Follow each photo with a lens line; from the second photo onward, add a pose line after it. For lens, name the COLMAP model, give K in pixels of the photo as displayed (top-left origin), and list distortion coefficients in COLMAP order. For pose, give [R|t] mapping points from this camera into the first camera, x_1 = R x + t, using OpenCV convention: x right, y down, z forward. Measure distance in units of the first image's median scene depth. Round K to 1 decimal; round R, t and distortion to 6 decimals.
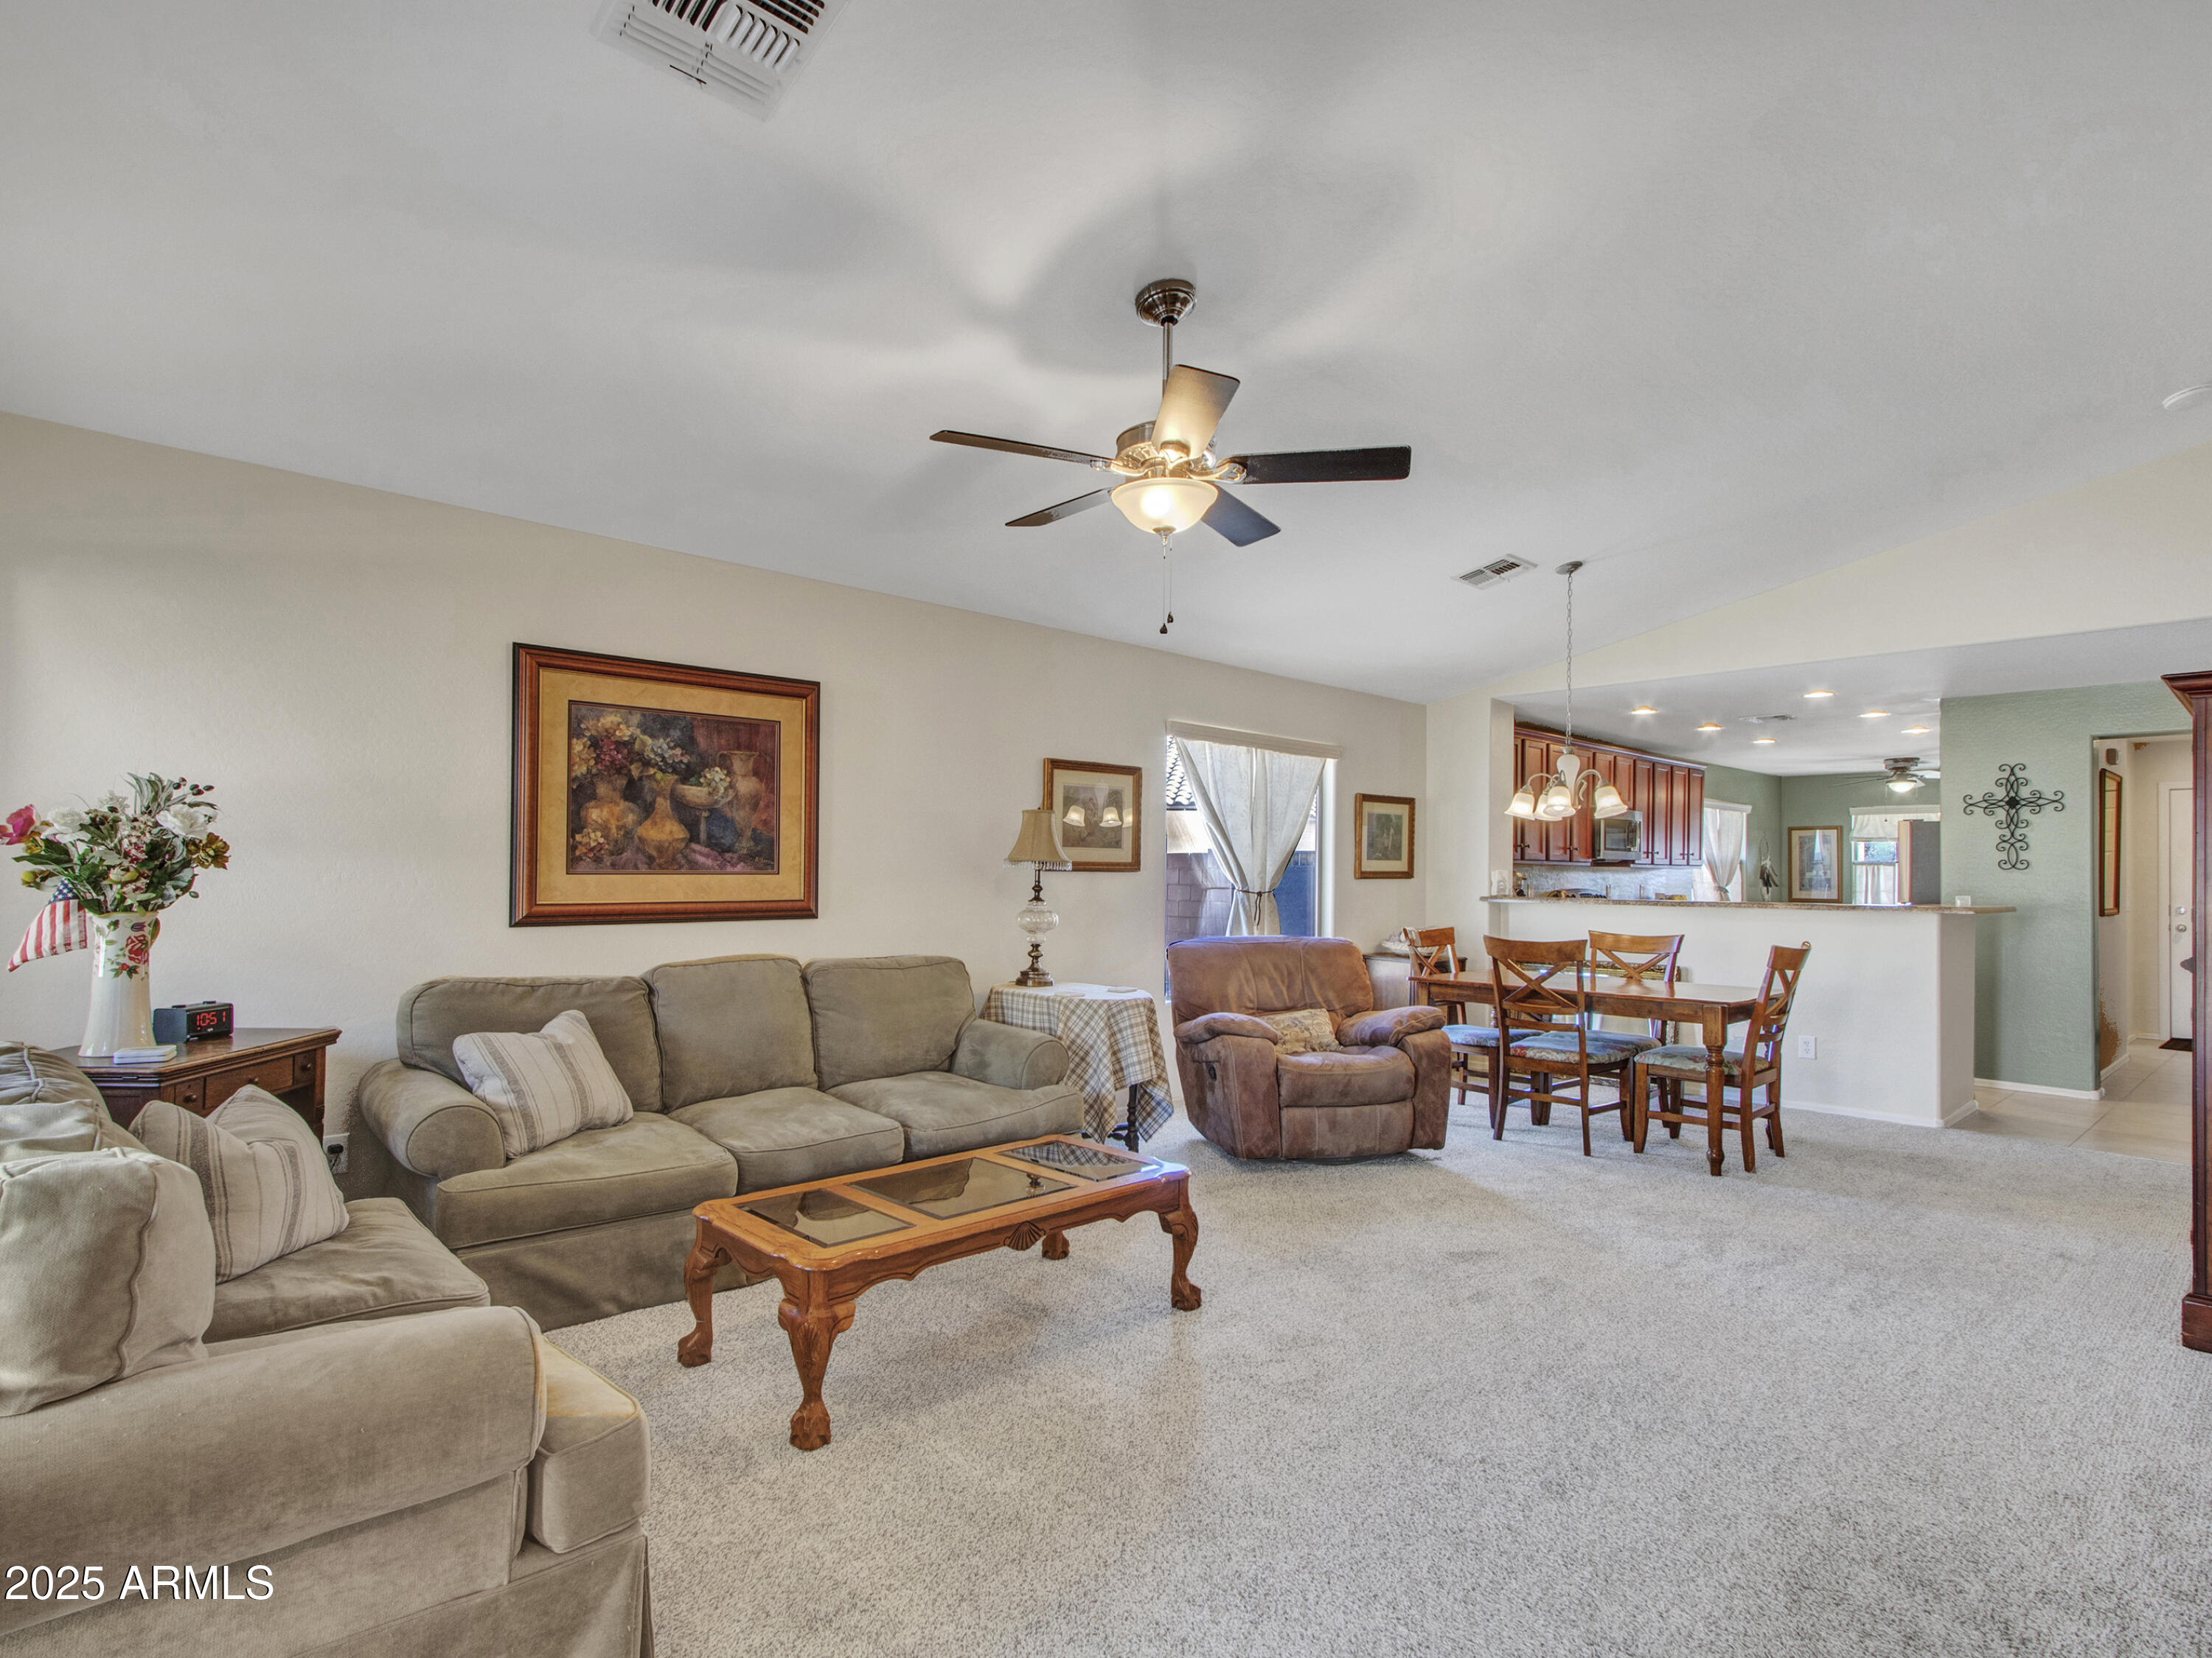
lens RADIAL K [[1148.6, 0, 1021.0], [0, 1148.6, 853.7], [0, 0, 1]] dist [-0.017452, -0.006045]
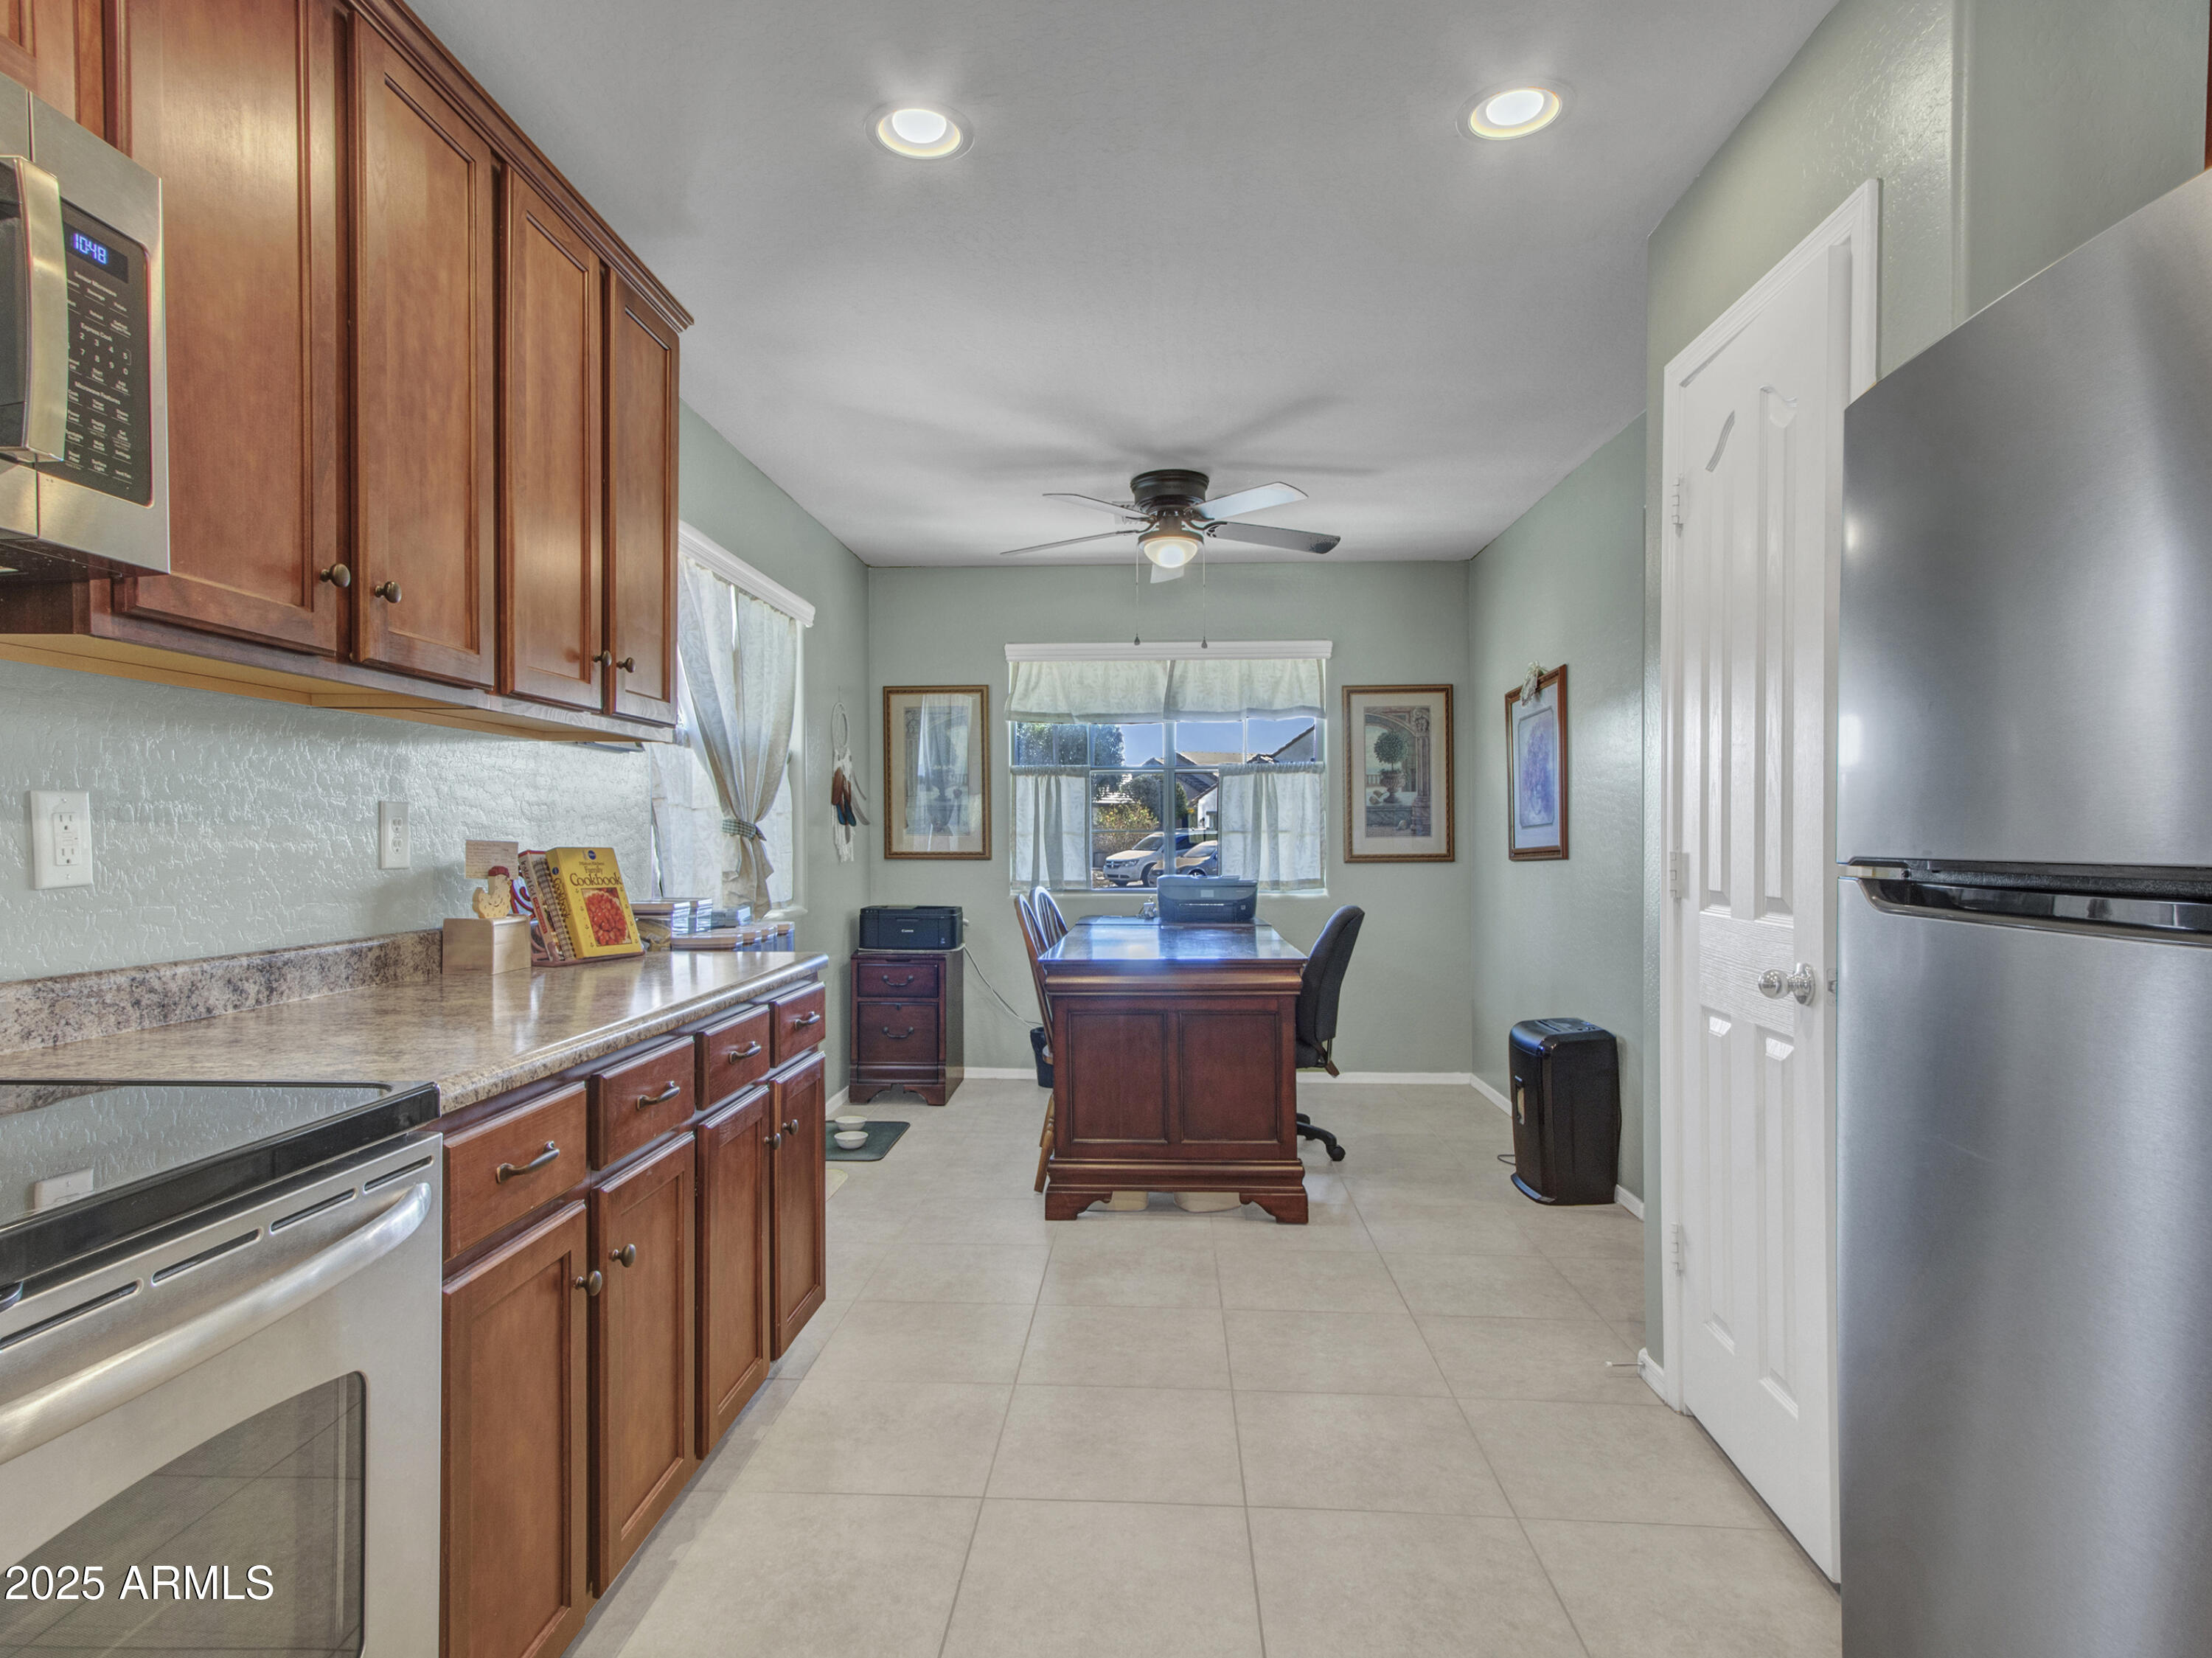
lens RADIAL K [[1275.2, 0, 1146.9], [0, 1275.2, 862.2], [0, 0, 1]] dist [-0.007741, 0.009871]
pose [[0.650357, -0.027380, 0.759135, 0.401770], [-0.006490, 0.999113, 0.041596, 0.024694], [-0.759601, -0.031979, 0.649603, 0.658641]]
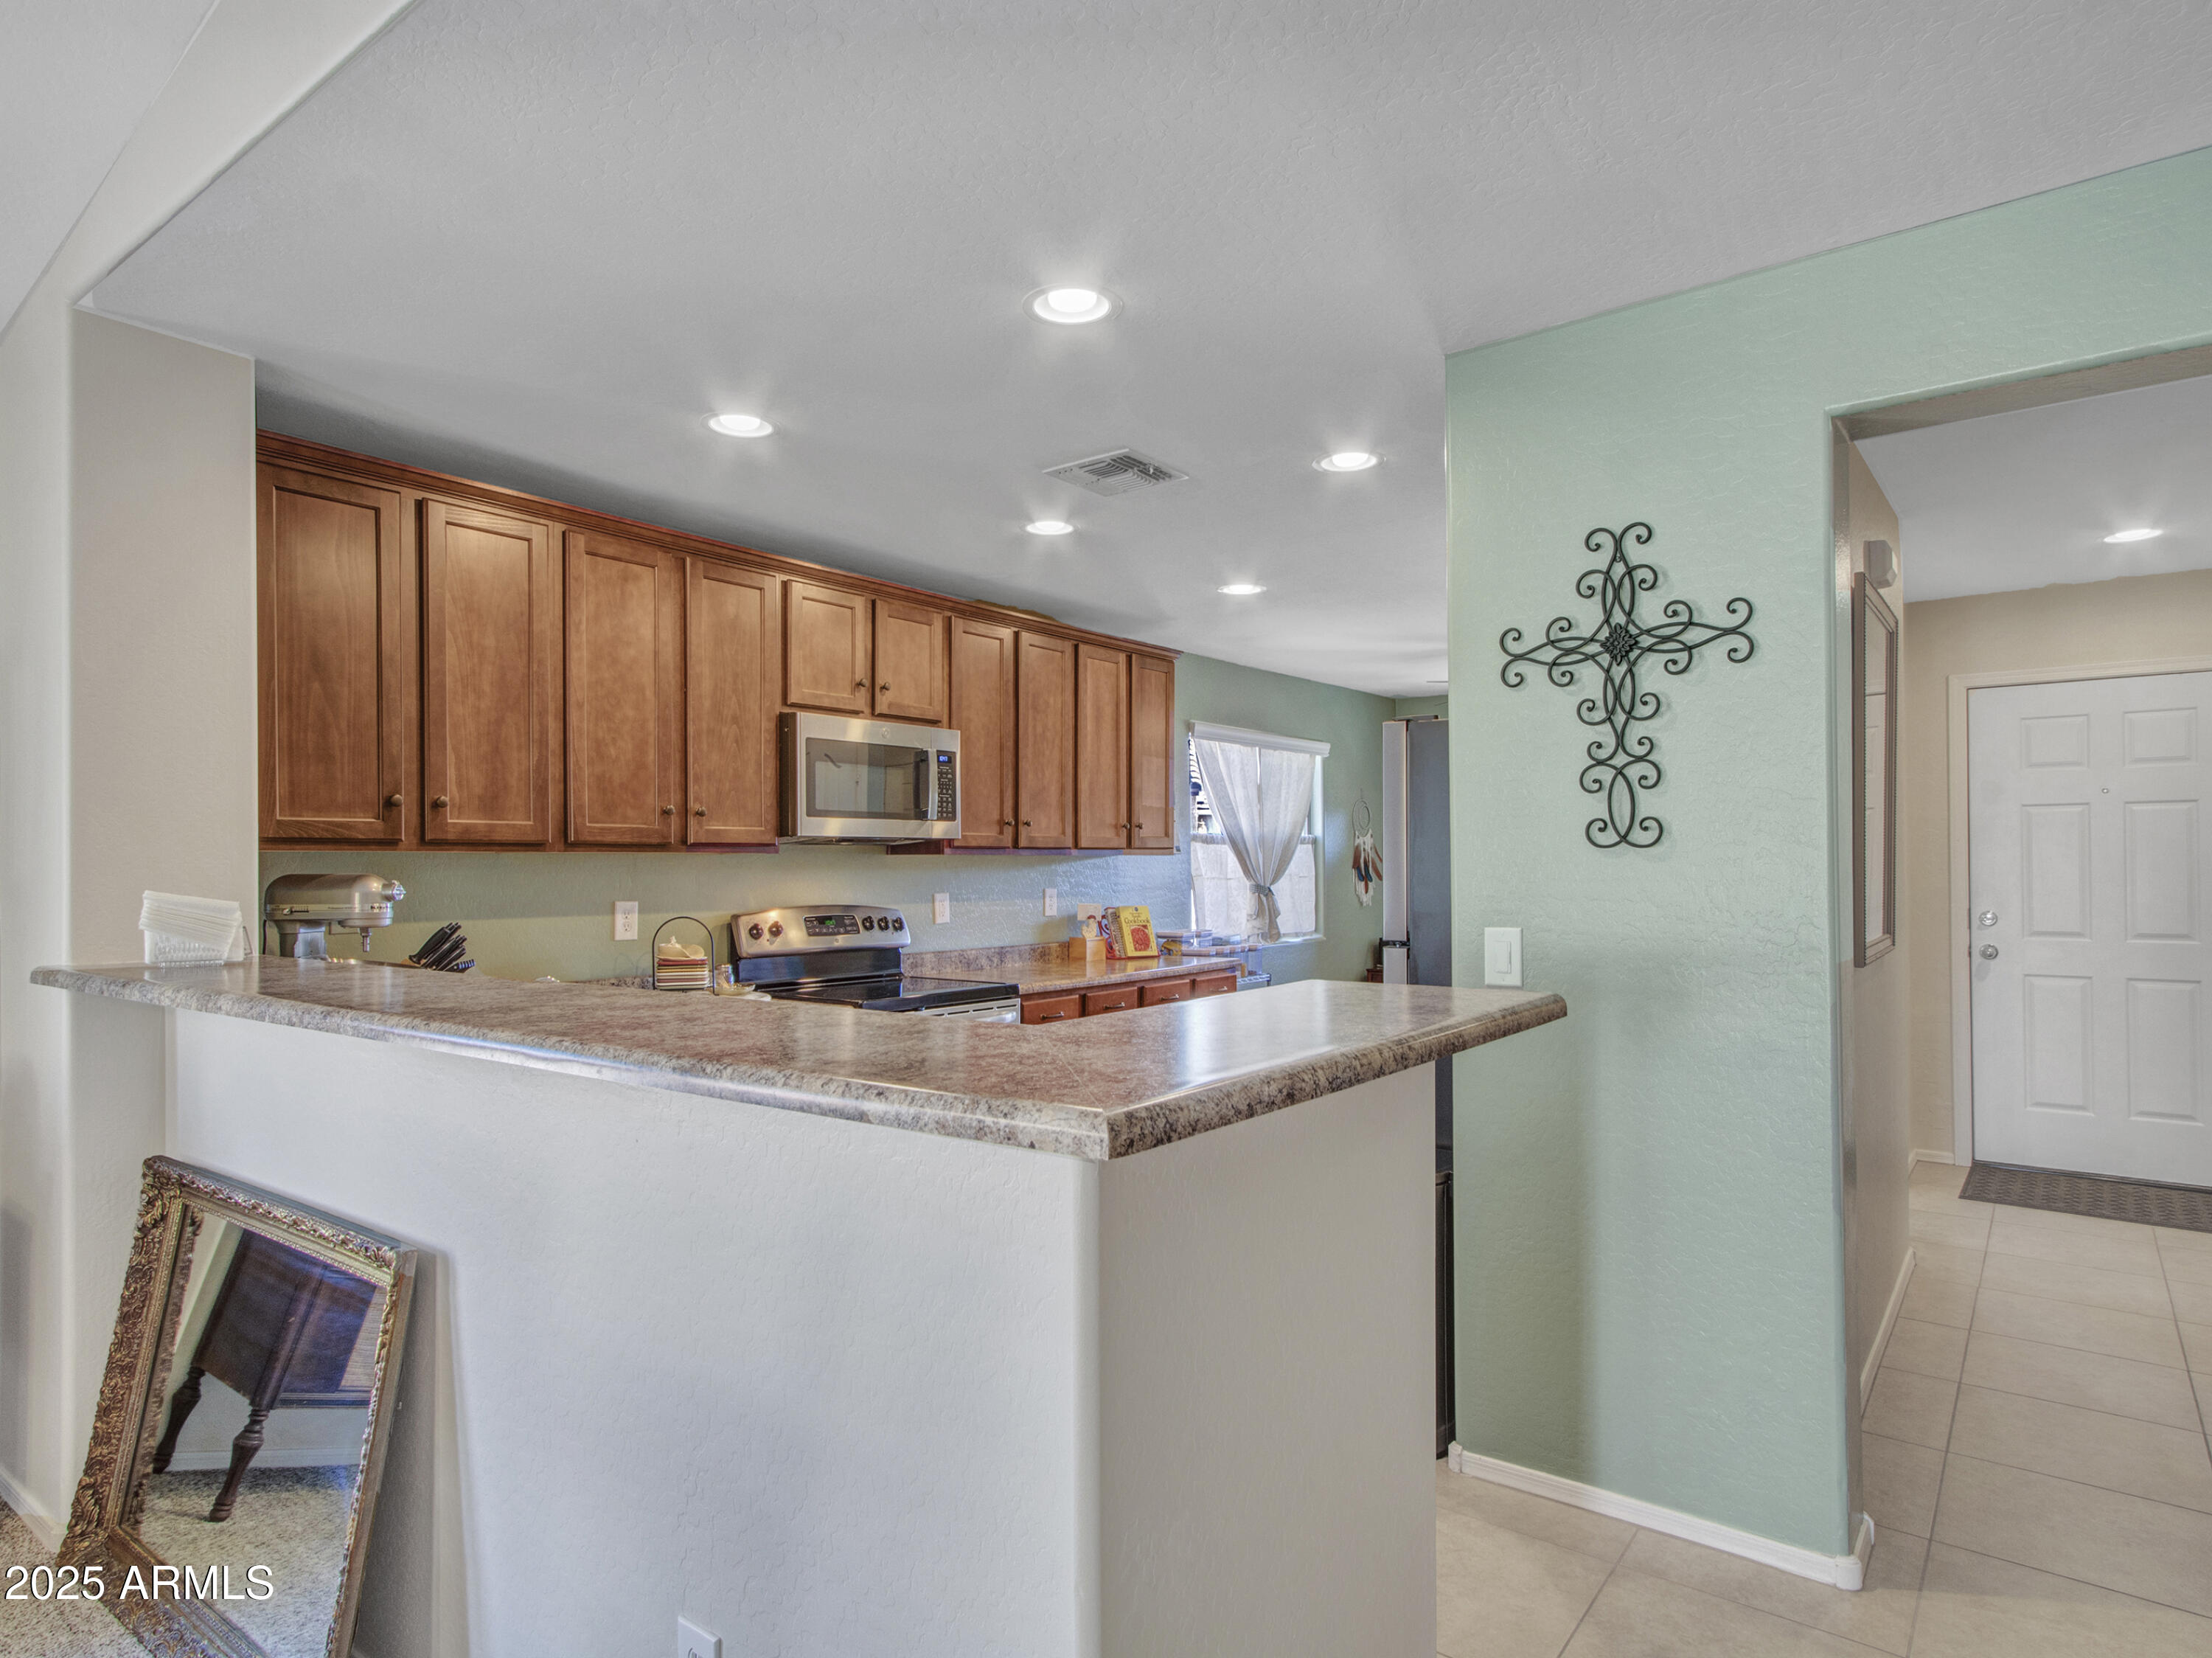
lens RADIAL K [[1275.5, 0, 1079.7], [0, 1275.5, 853.2], [0, 0, 1]] dist [-0.007741, 0.009871]
pose [[0.974850, -0.017586, 0.222166, 0.378959], [0.015434, 0.999816, 0.011419, 0.005328], [-0.222326, -0.007703, 0.974942, 0.397530]]
